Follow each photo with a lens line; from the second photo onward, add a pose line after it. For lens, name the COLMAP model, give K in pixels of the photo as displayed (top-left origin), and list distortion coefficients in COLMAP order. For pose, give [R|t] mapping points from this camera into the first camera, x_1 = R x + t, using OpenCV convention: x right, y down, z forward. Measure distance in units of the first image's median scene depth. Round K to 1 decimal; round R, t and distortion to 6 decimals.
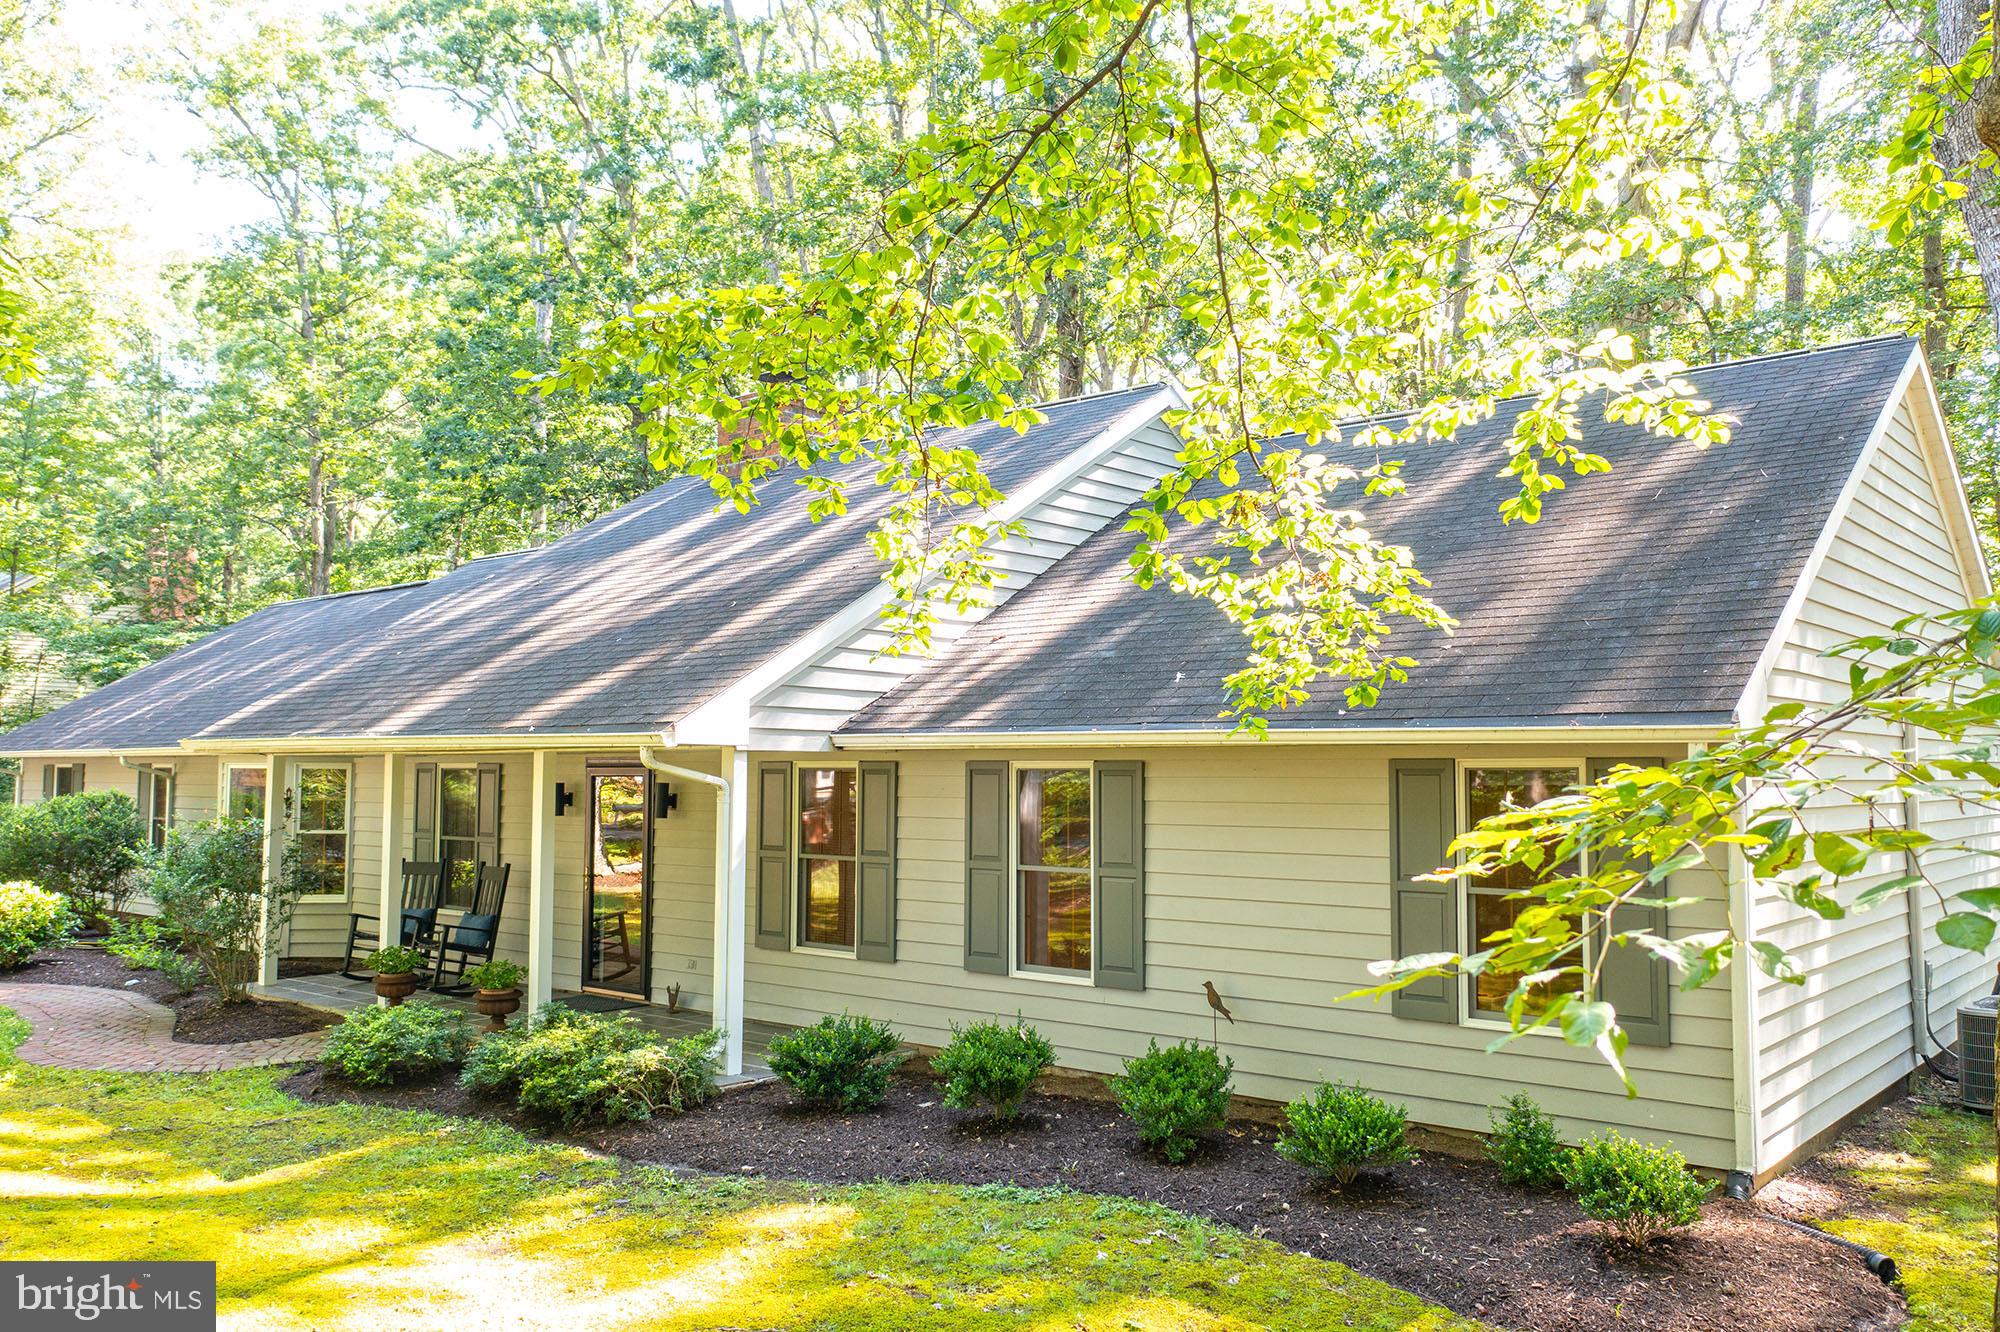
lens RADIAL K [[1593.1, 0, 999.9], [0, 1593.1, 666.0], [0, 0, 1]] dist [0.001082, 0.005199]
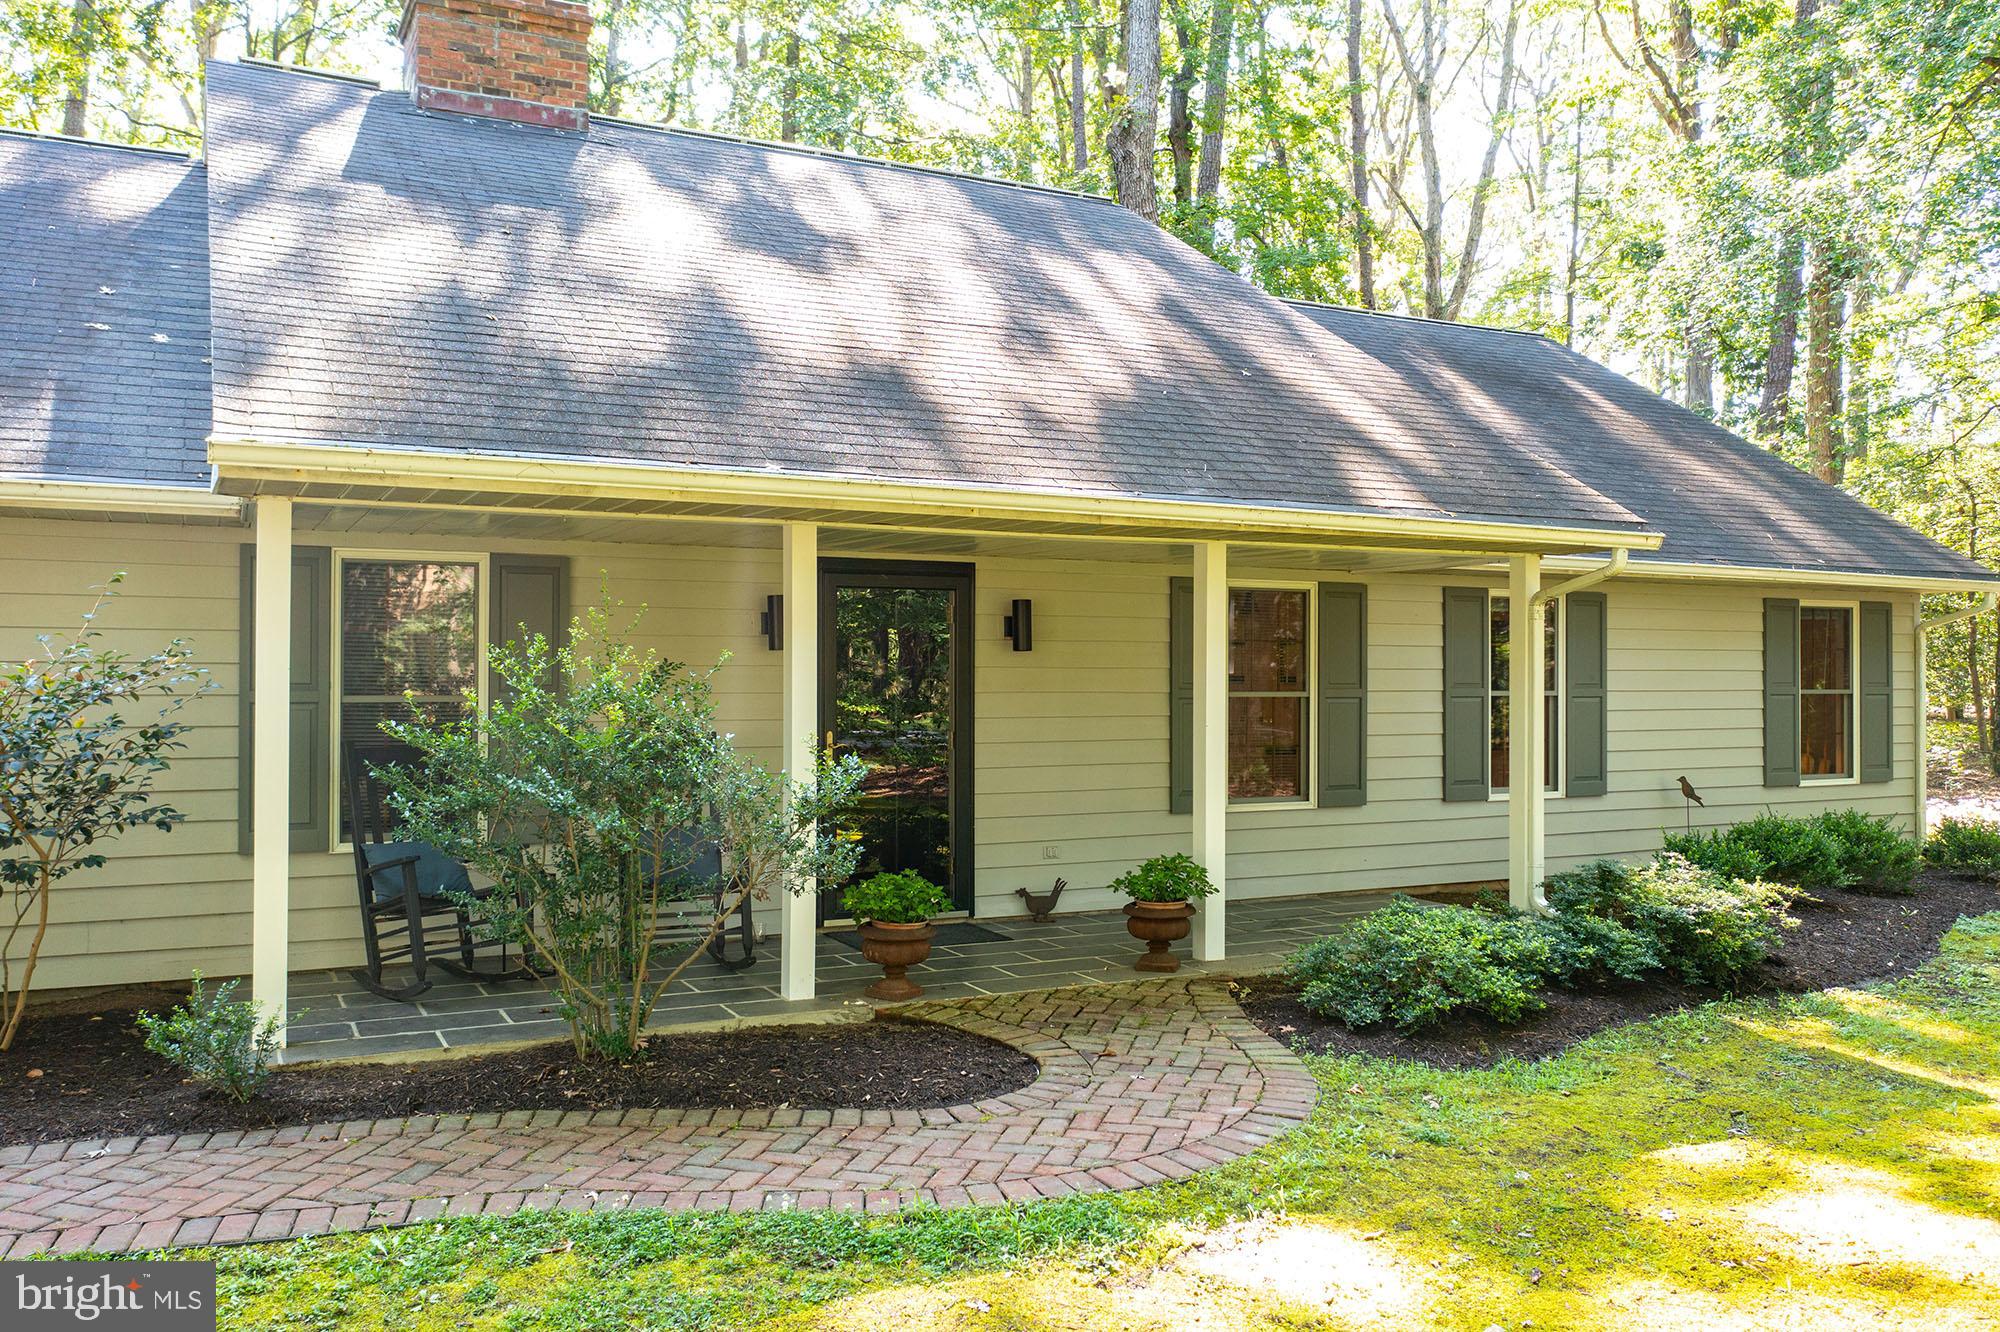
lens RADIAL K [[1593.1, 0, 1000.2], [0, 1593.1, 667.5], [0, 0, 1]] dist [0.001082, 0.005199]
pose [[0.375952, 0.004192, 0.926630, -1.020239], [-0.064643, 0.997672, 0.021714, 0.106242], [-0.924381, -0.068064, 0.375348, 0.890603]]
